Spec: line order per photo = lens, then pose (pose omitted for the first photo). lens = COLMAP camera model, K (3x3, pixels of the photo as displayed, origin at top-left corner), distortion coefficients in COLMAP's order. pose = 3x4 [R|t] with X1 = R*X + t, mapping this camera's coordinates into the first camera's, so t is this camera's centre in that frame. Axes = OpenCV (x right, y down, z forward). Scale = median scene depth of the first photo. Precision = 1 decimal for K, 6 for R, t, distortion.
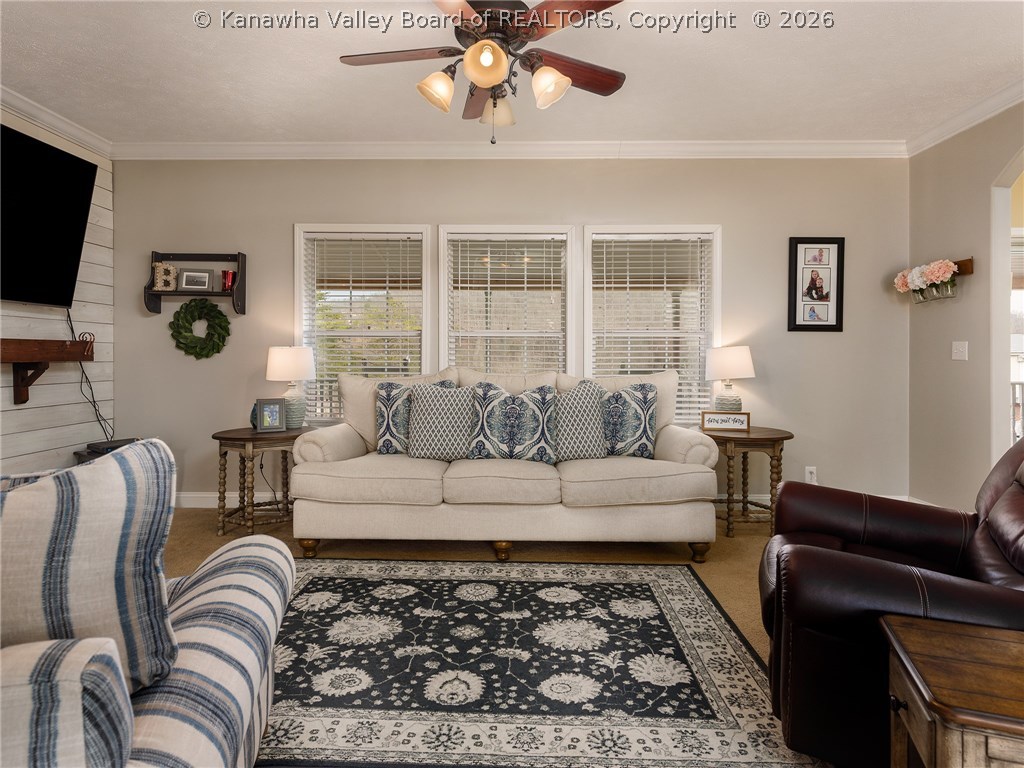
lens RADIAL K [[572.3, 0, 512.9], [0, 572.3, 379.6], [0, 0, 1]] dist [0.020489, -0.000578]
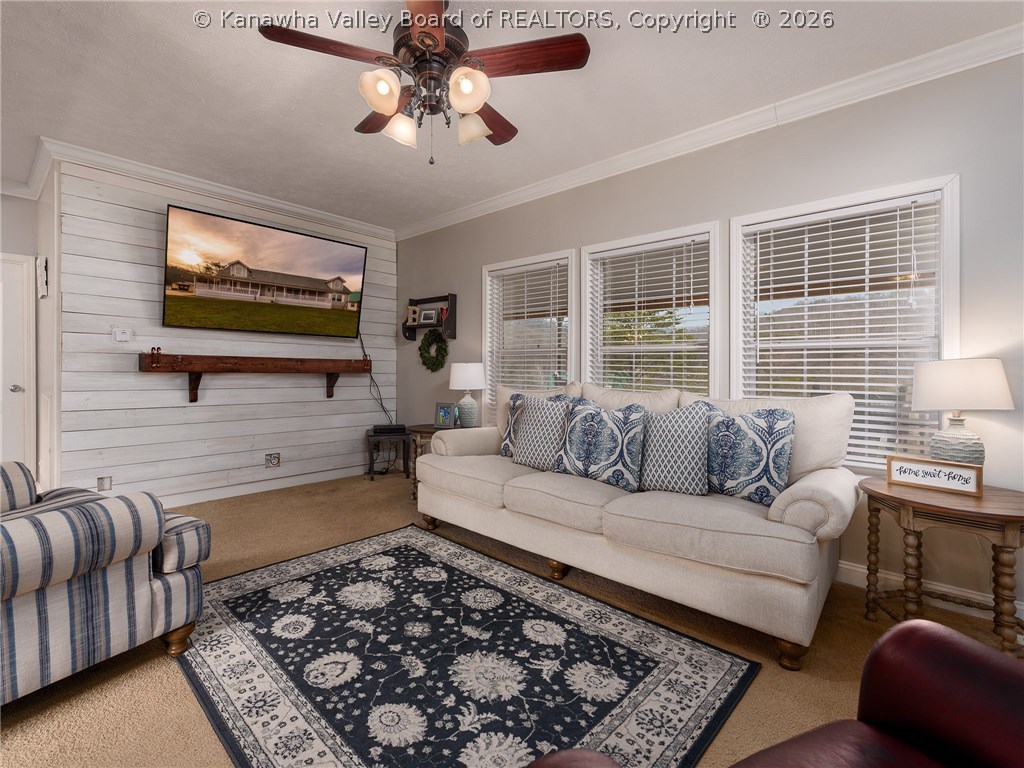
lens RADIAL K [[474.9, 0, 501.0], [0, 474.9, 382.8], [0, 0, 1]] dist [0.012246, -0.001432]
pose [[0.733082, 0.024106, -0.679713, 0.514596], [-0.035972, 0.999347, -0.003354, -0.016670], [0.679188, 0.026909, 0.733471, 0.367226]]
